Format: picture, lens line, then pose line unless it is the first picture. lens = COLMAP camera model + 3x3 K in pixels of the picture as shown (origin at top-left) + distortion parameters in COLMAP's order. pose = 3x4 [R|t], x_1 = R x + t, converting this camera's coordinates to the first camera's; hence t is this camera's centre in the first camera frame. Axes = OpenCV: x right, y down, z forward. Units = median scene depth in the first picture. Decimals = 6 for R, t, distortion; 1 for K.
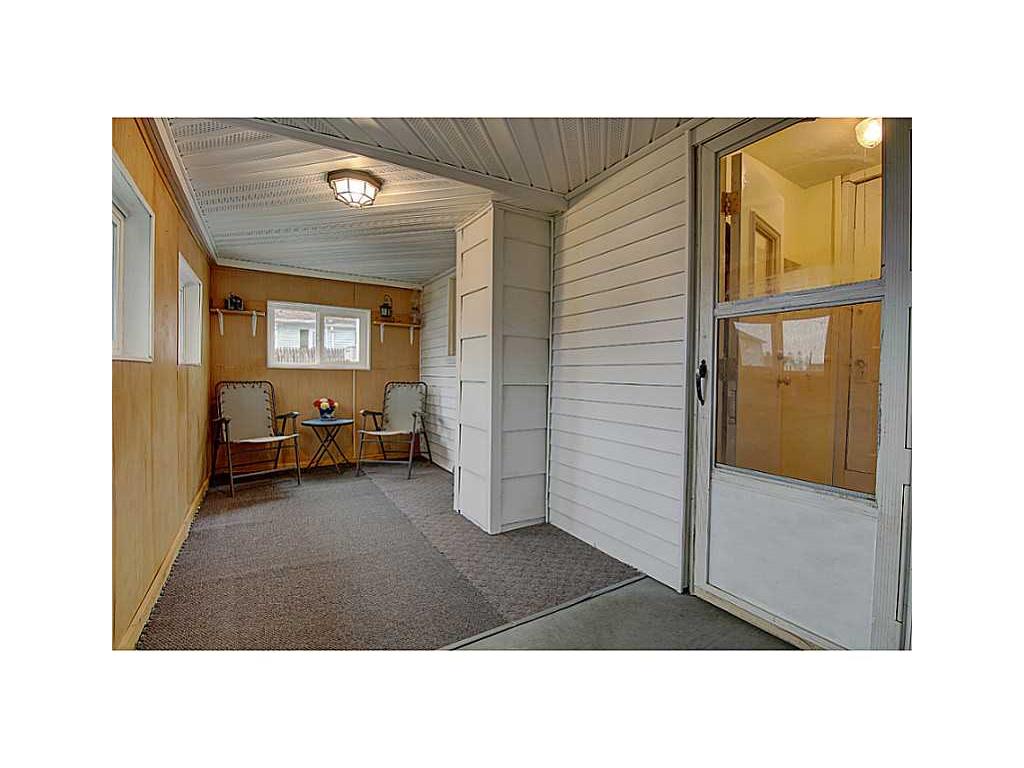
lens RADIAL K [[400.9, 0, 512.0], [0, 400.9, 384.0], [0, 0, 1]] dist [-0.000669, -0.000111]
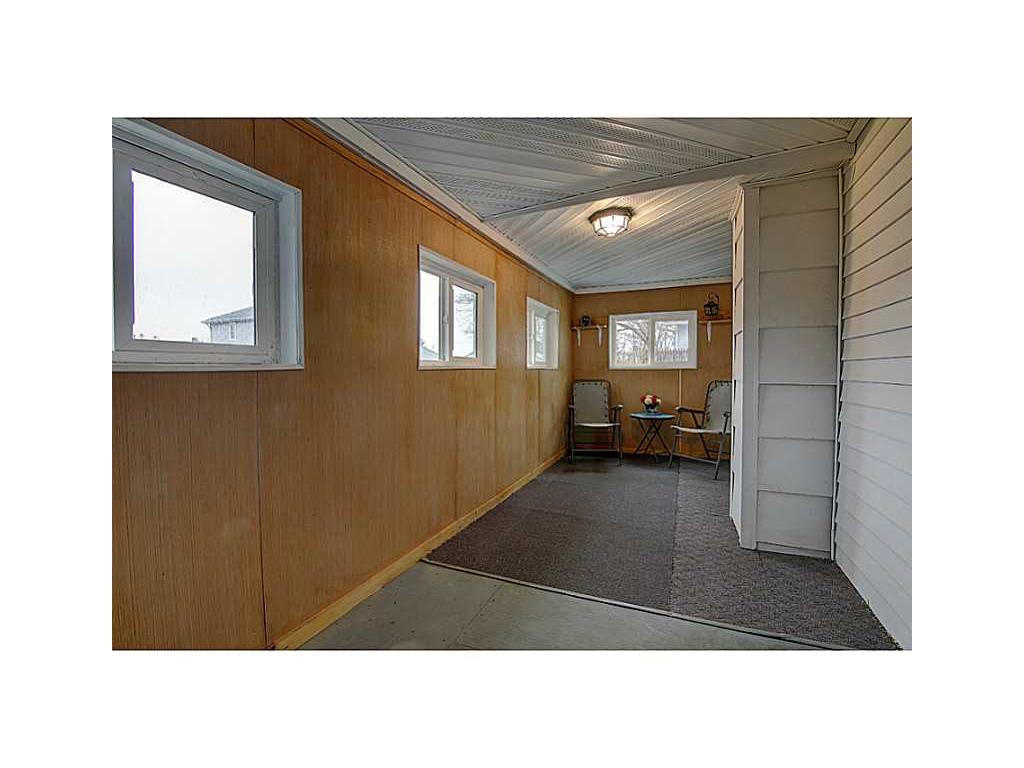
lens RADIAL K [[404.1, 0, 512.0], [0, 404.1, 384.0], [0, 0, 1]] dist [-0.022242, -0.000394]
pose [[0.577433, 0.010313, -0.816373, 0.256894], [-0.007503, 0.999945, 0.007325, -0.000571], [0.816403, 0.001895, 0.577479, 0.027507]]
